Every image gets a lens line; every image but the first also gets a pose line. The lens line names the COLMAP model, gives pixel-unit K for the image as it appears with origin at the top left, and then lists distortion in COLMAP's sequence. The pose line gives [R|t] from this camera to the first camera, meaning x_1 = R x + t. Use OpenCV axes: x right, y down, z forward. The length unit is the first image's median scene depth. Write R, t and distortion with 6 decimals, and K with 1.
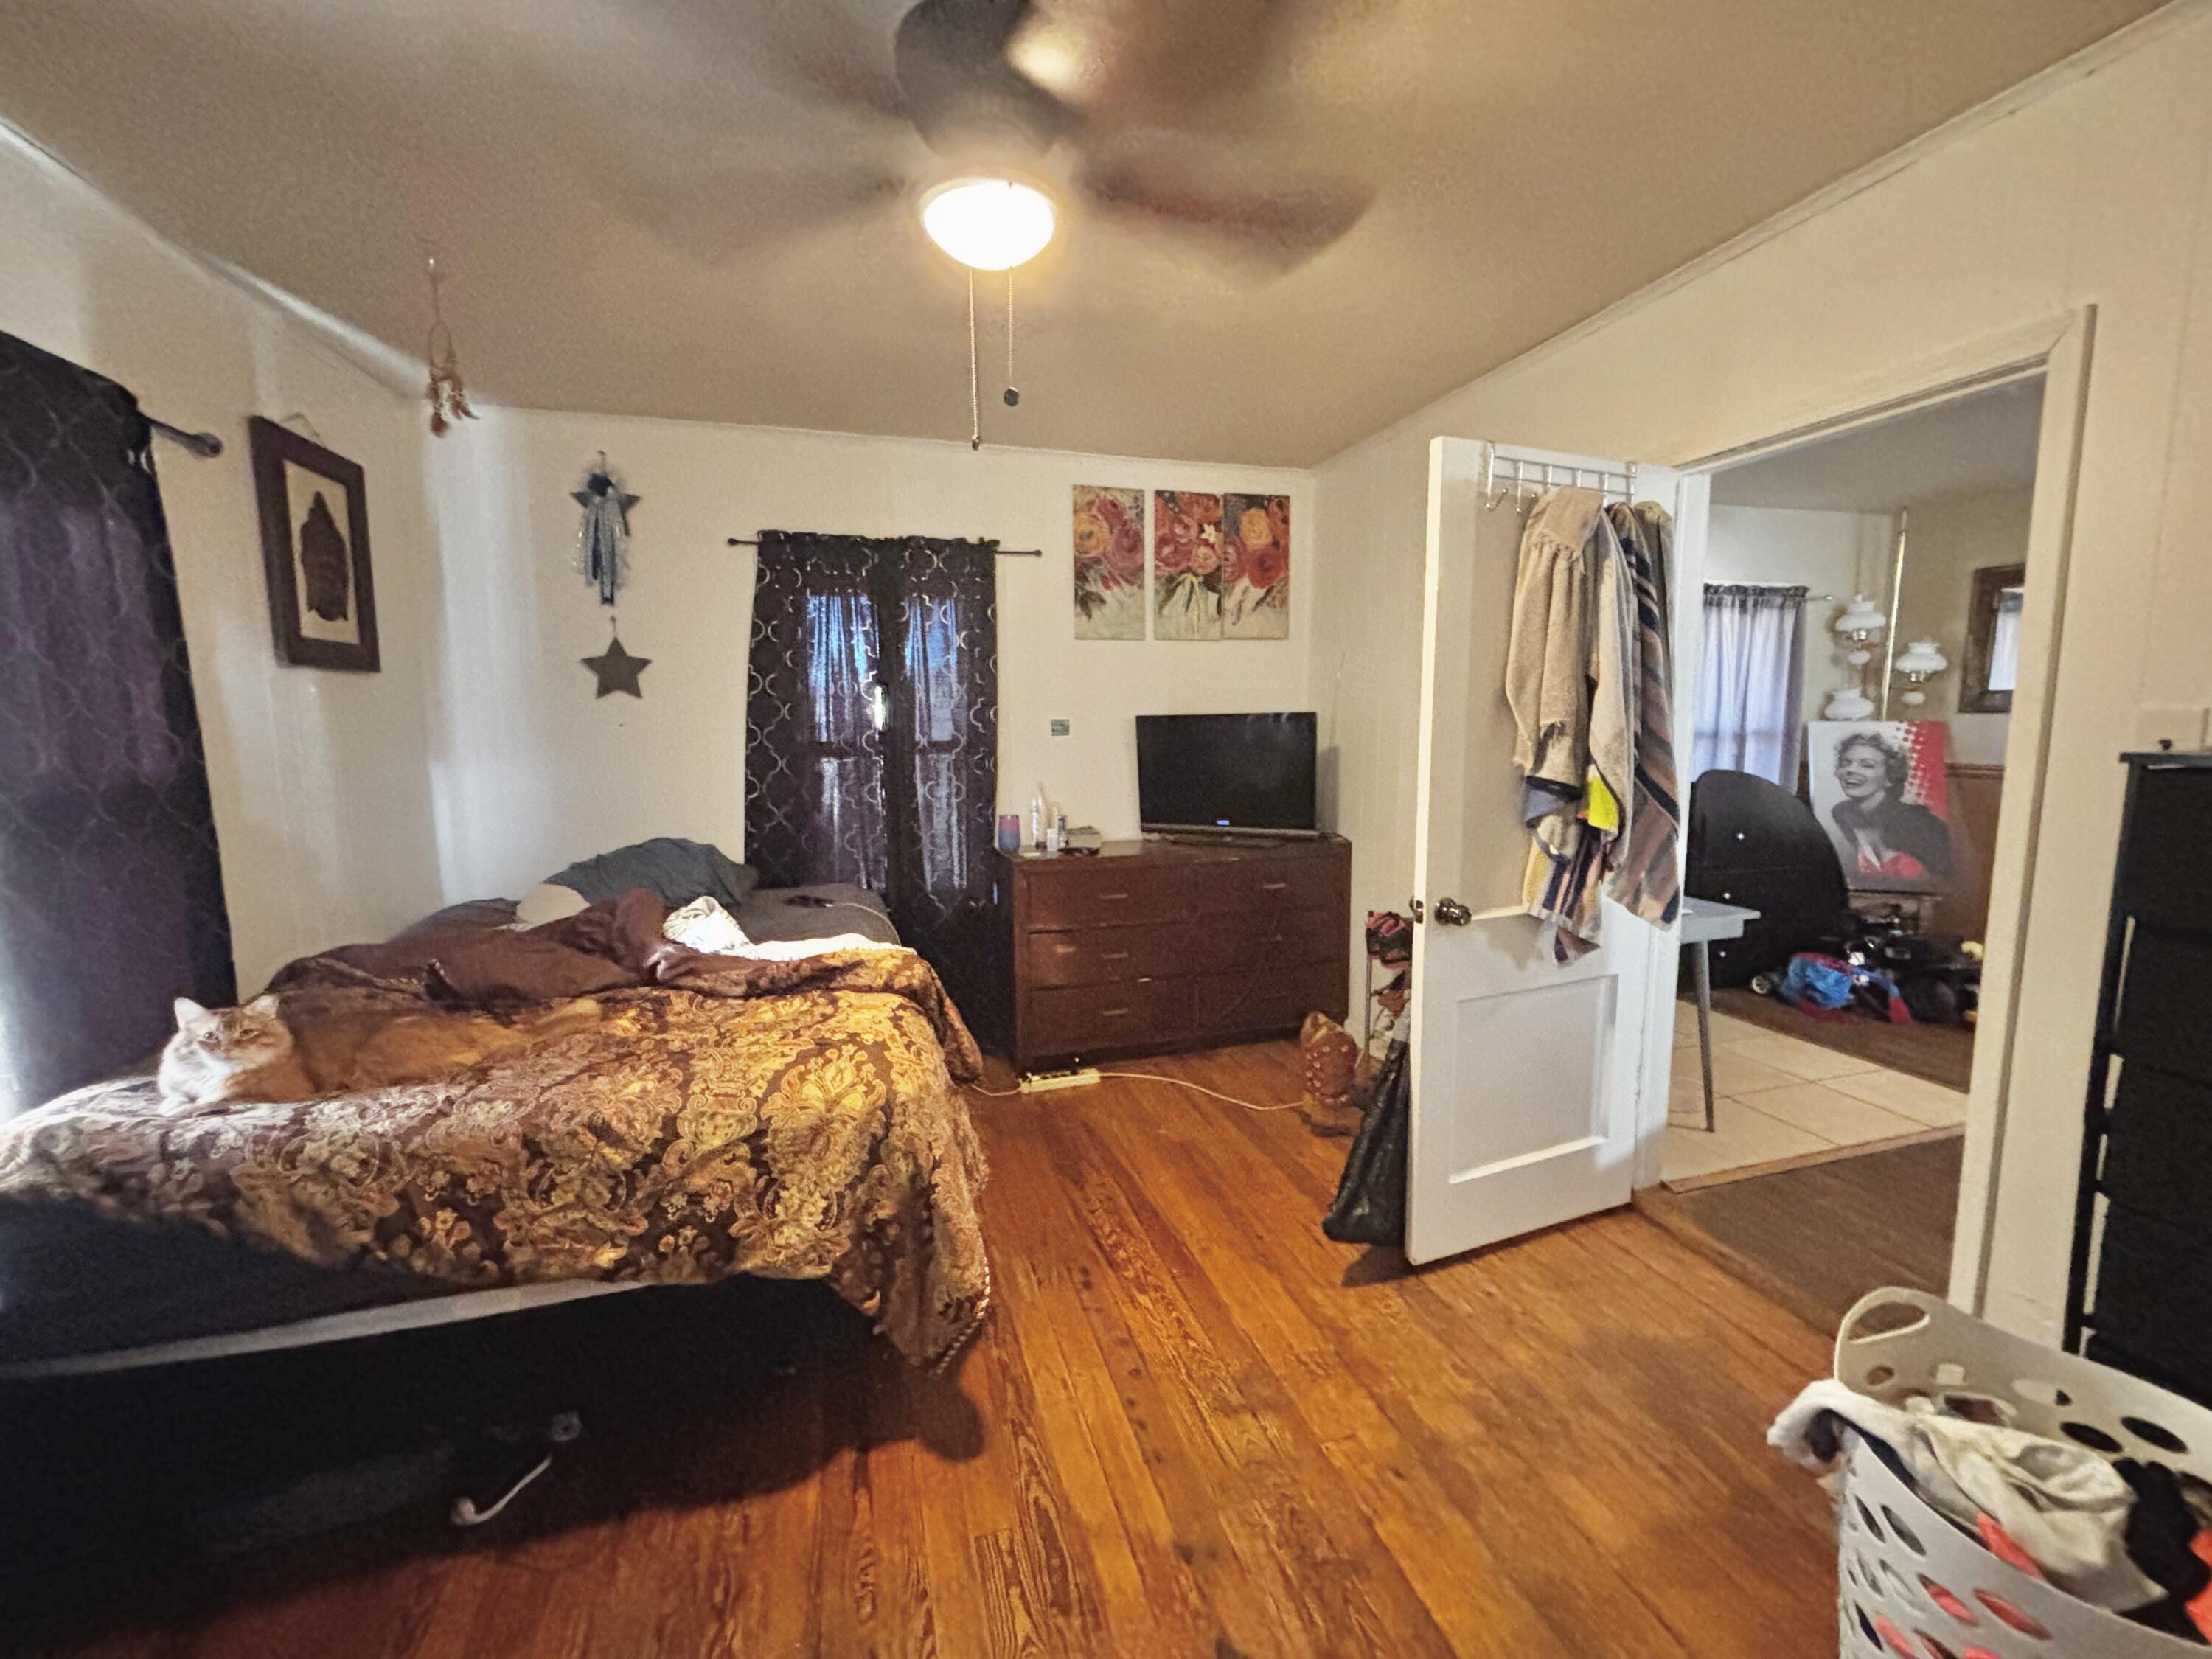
lens RADIAL K [[891.4, 0, 1104.8], [0, 891.4, 835.4], [0, 0, 1]] dist [0.001254, -0.001921]
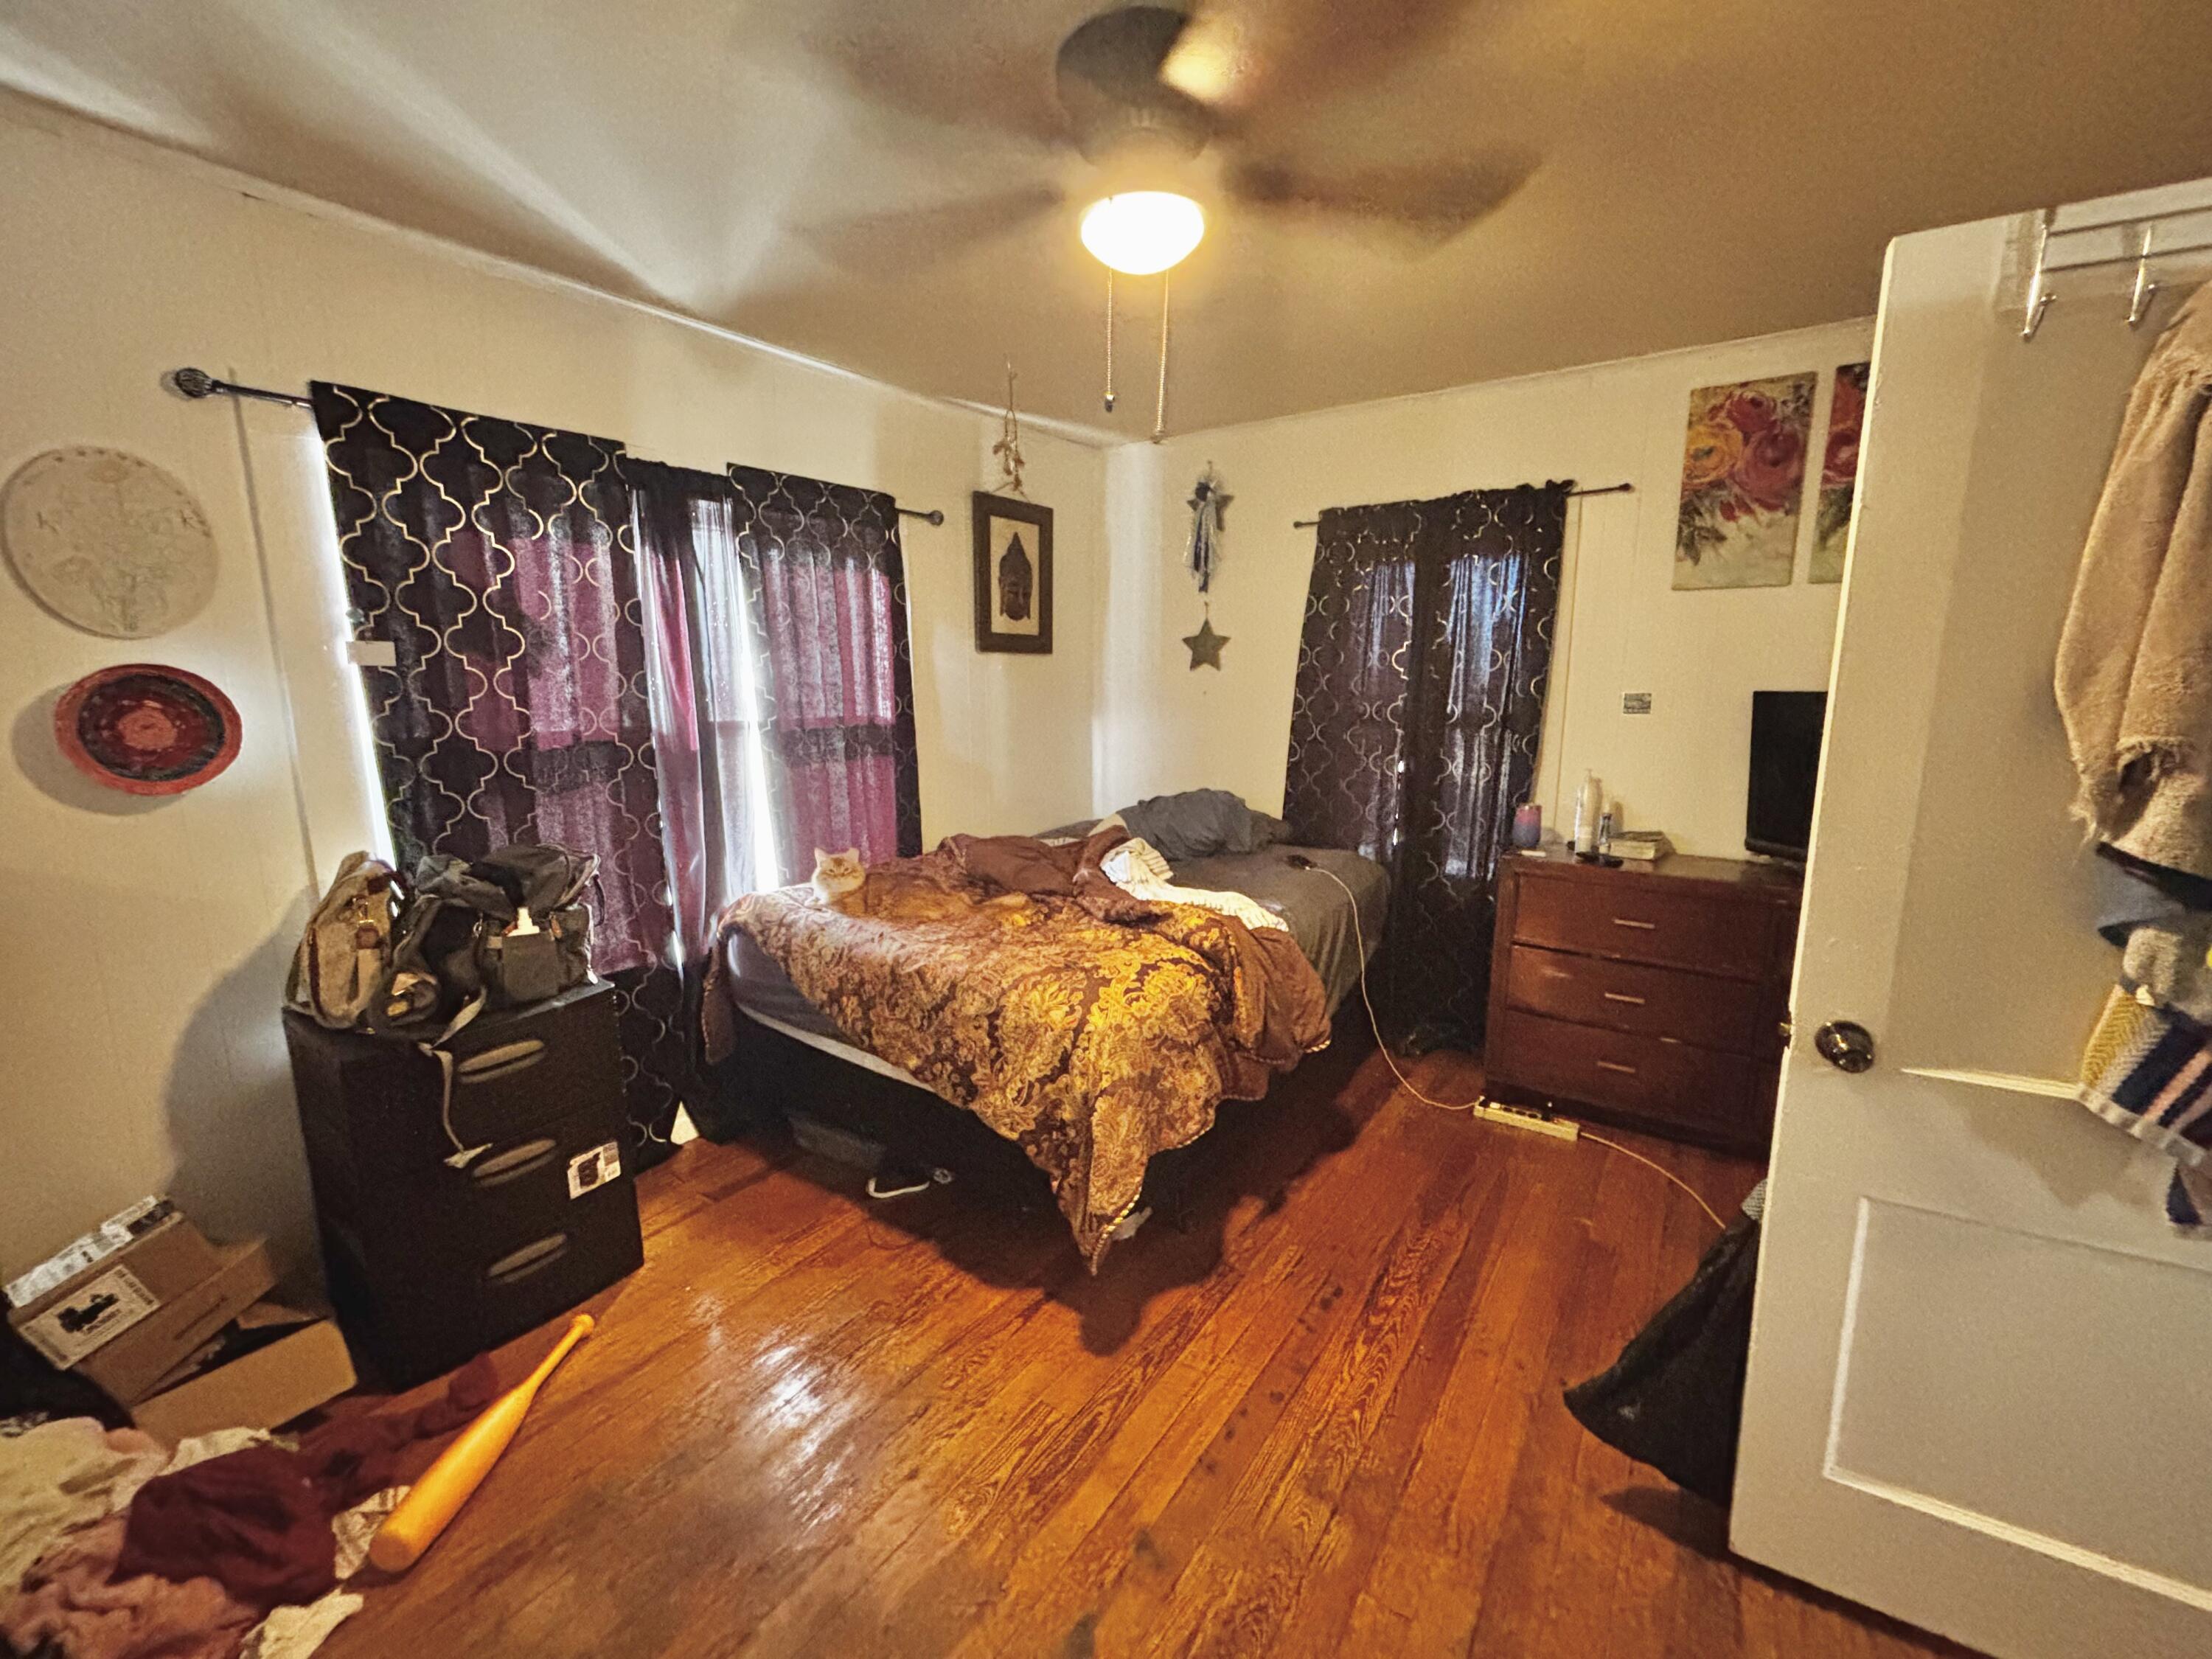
lens RADIAL K [[891.4, 0, 1100.8], [0, 891.4, 833.5], [0, 0, 1]] dist [0.001254, -0.001921]
pose [[0.613109, 0.145252, -0.776530, 0.520949], [-0.109865, 0.989077, 0.098265, -0.057944], [0.782321, 0.025066, 0.622370, 0.225931]]
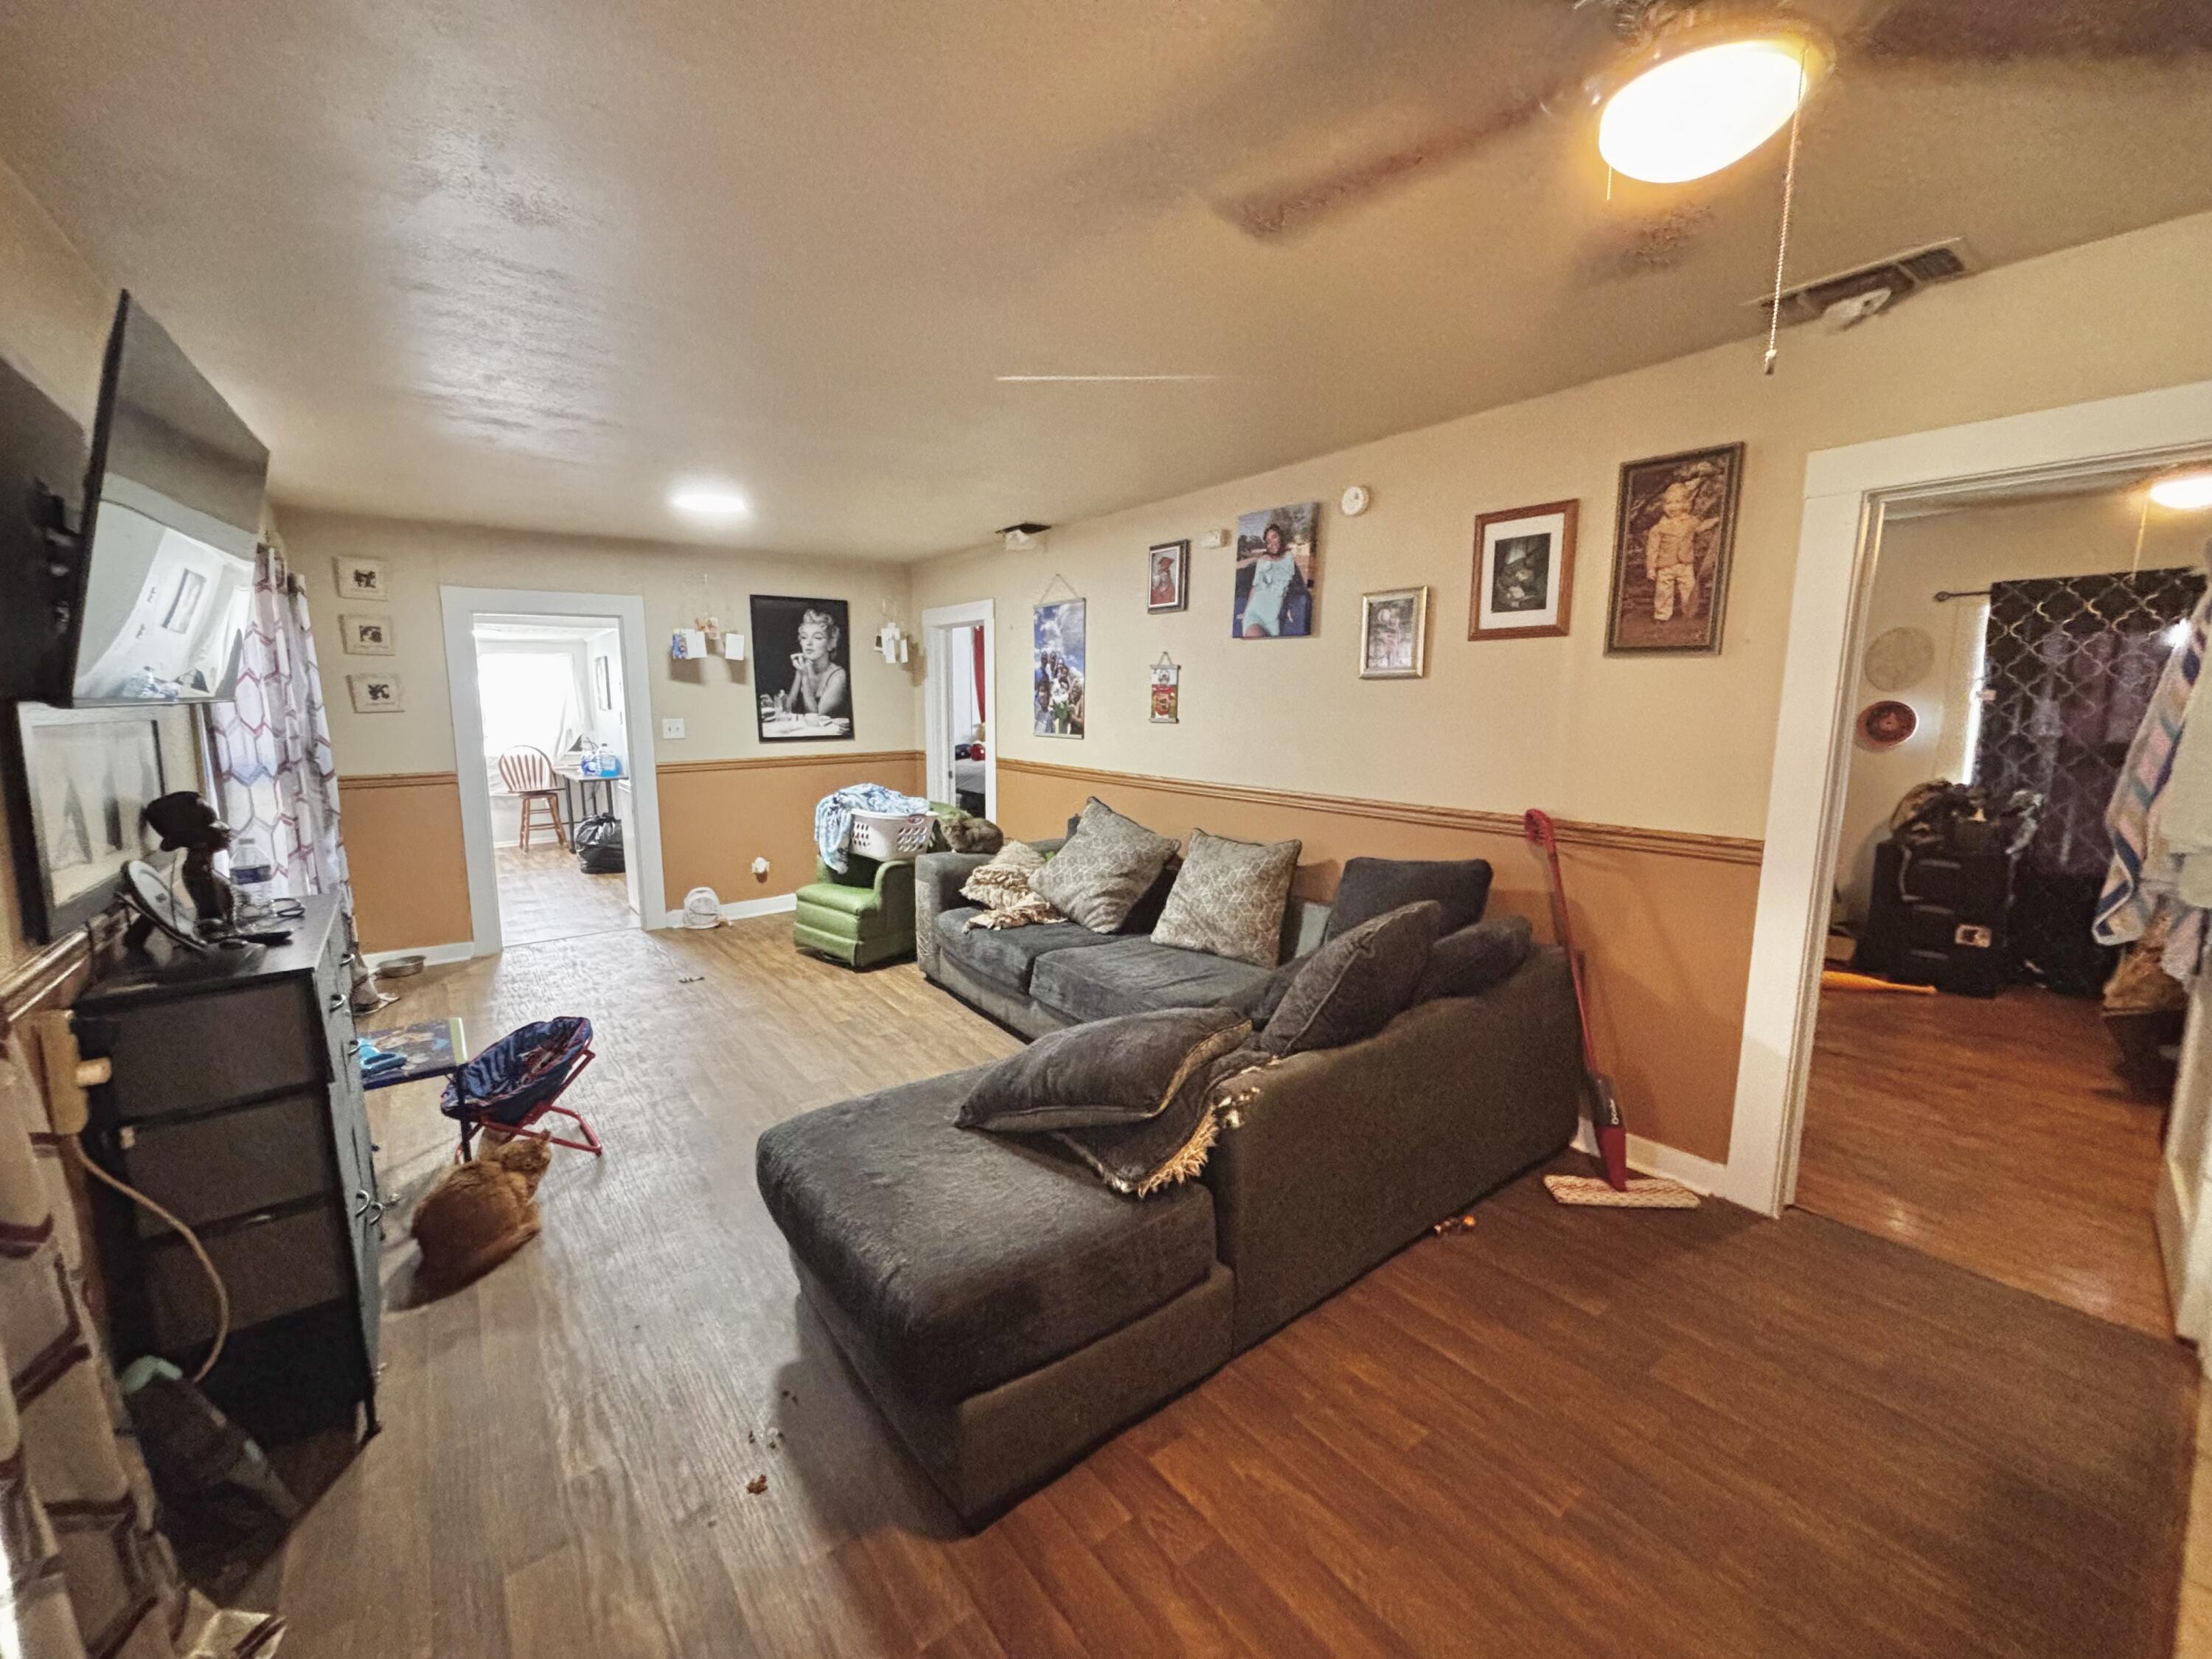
lens RADIAL K [[891.4, 0, 1101.1], [0, 891.4, 833.1], [0, 0, 1]] dist [0.001254, -0.001921]
pose [[-0.934433, 0.061258, -0.350831, 2.065639], [-0.038761, 0.961751, 0.271169, -0.249911], [0.354023, 0.266988, -0.896318, 1.468942]]
